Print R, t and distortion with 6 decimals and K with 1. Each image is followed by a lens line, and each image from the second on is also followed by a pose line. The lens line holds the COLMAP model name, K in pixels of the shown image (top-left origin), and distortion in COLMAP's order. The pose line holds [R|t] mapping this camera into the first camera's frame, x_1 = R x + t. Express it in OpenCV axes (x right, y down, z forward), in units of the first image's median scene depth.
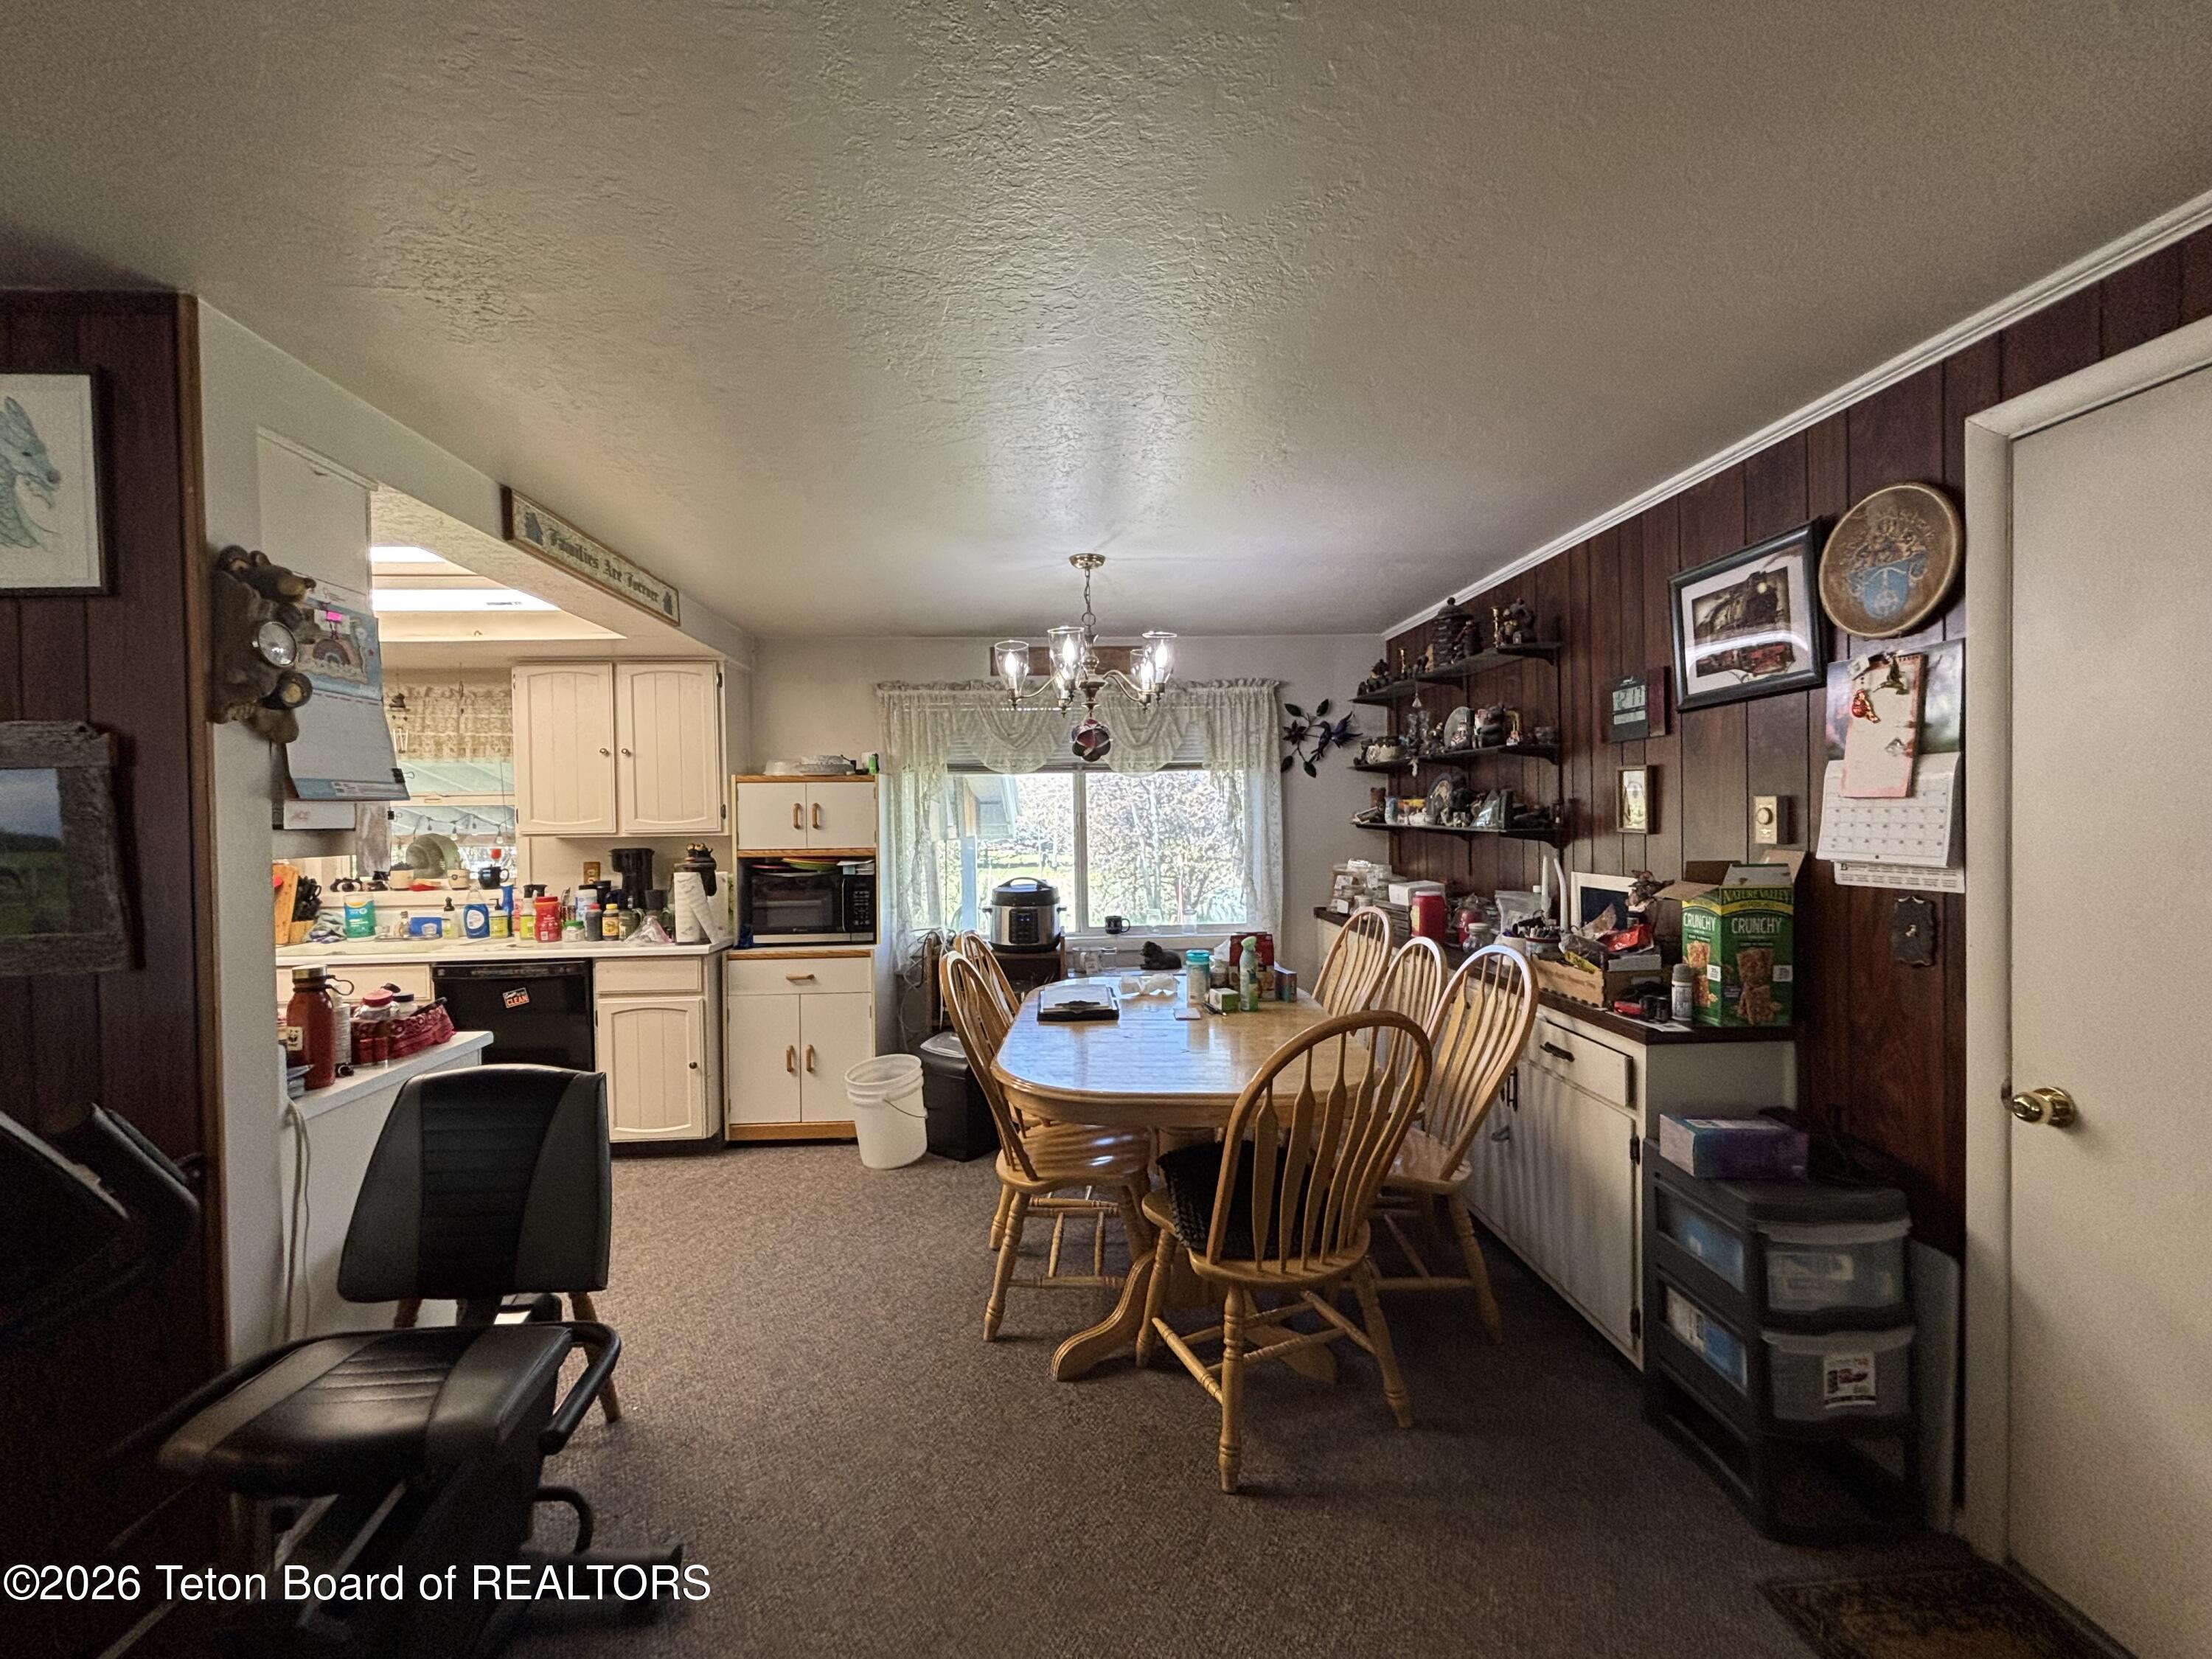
lens RADIAL K [[884.5, 0, 1100.1], [0, 884.5, 826.6], [0, 0, 1]] dist [-0.006124, 0.000289]
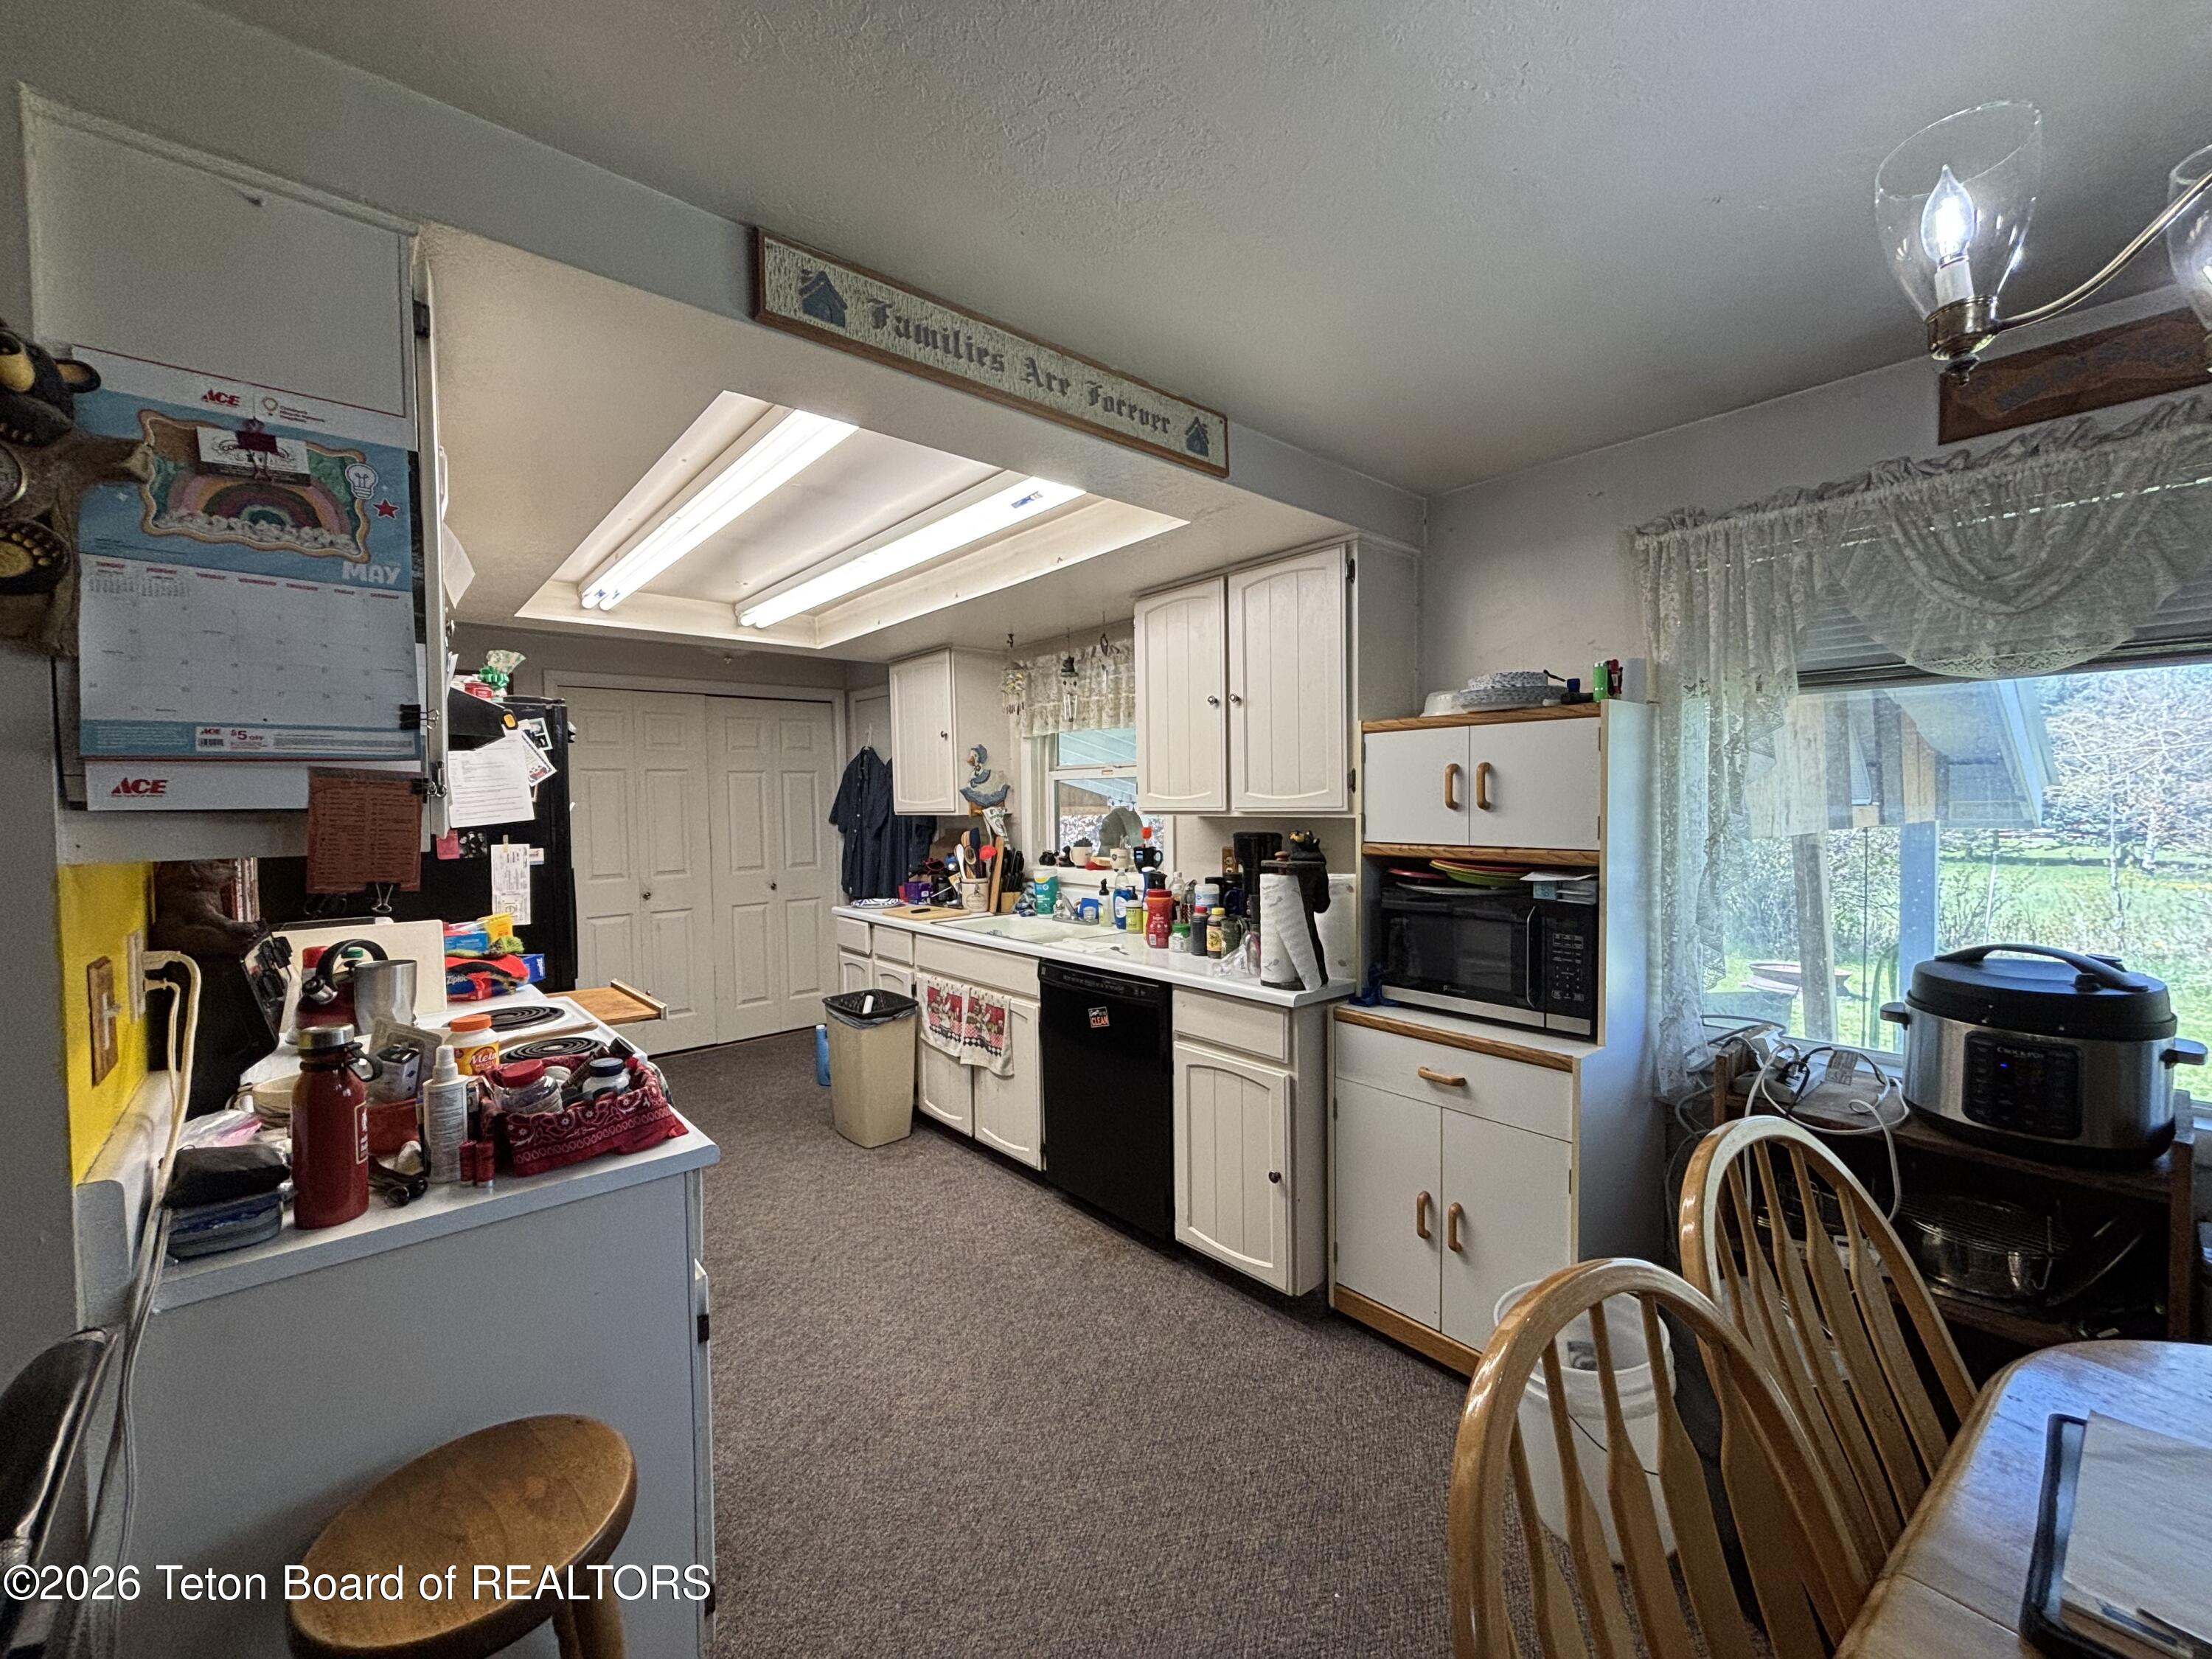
lens RADIAL K [[884.5, 0, 1099.1], [0, 884.5, 823.4], [0, 0, 1]] dist [-0.006124, 0.000289]
pose [[0.605974, 0.028354, -0.794979, -0.032245], [-0.006388, 0.999506, 0.030780, -0.004369], [0.795459, -0.013573, 0.605855, 0.480504]]
